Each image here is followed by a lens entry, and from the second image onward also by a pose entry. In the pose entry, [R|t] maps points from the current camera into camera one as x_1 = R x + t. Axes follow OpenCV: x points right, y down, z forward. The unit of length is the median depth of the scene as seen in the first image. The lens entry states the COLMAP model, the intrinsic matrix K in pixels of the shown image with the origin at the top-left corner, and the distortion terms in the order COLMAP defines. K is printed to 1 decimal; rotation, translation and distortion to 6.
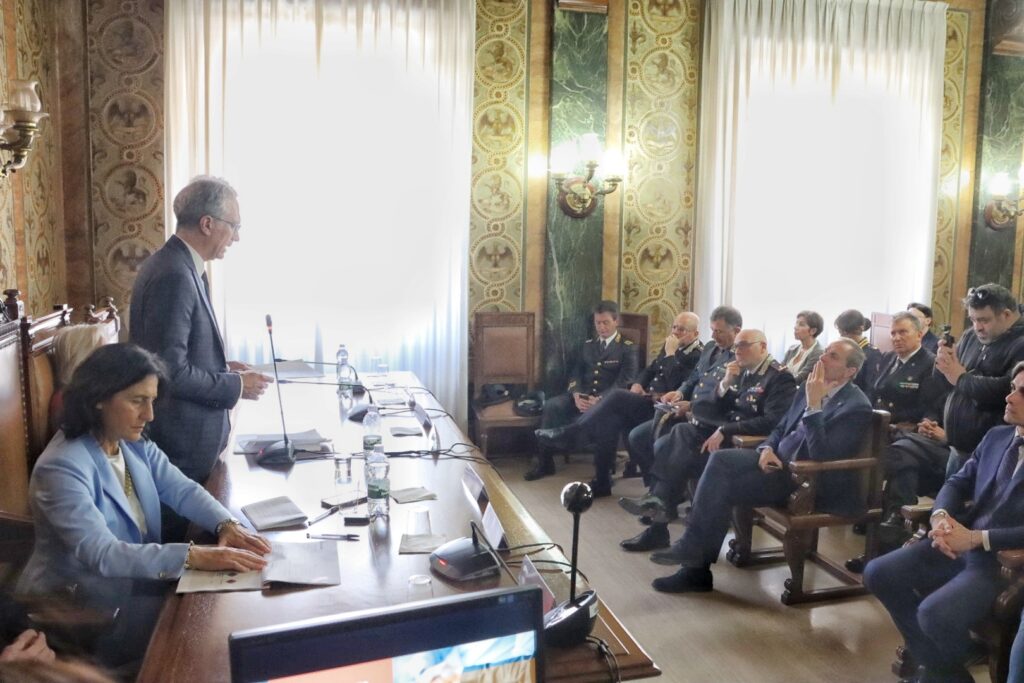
lens RADIAL K [[862.8, 0, 512.0], [0, 862.8, 341.5], [0, 0, 1]] dist [-0.159584, 0.134324]
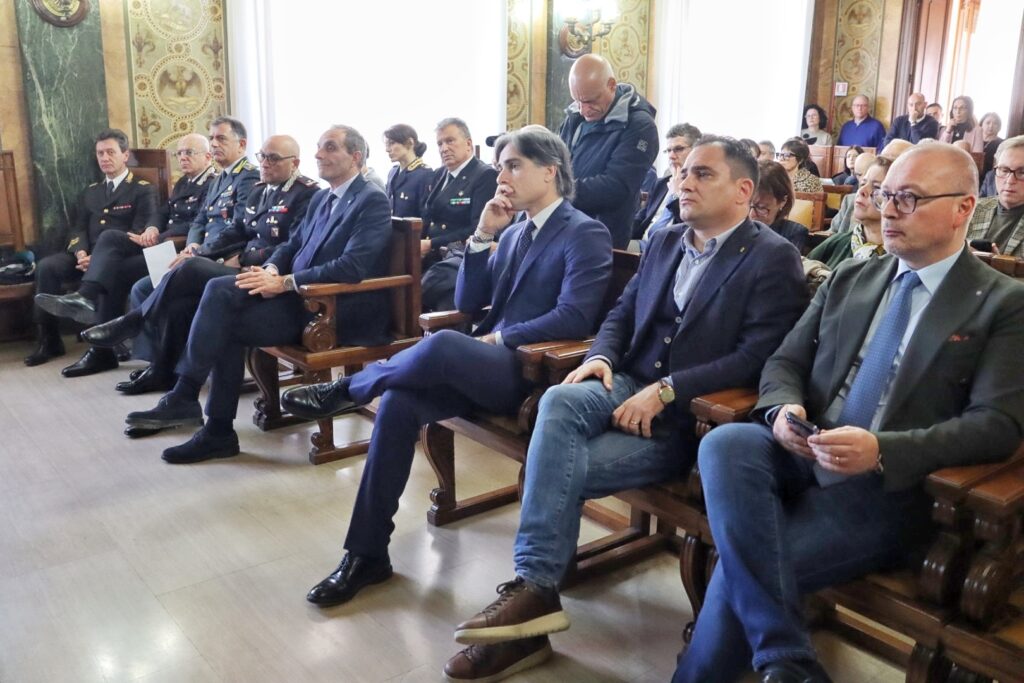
lens RADIAL K [[902.8, 0, 512.0], [0, 902.8, 341.5], [0, 0, 1]] dist [-0.138978, 0.164728]
pose [[0.912611, -0.100681, 0.396237, 0.108377], [0.054556, 0.990525, 0.126033, 0.061798], [-0.405172, -0.093402, 0.909457, 0.096574]]
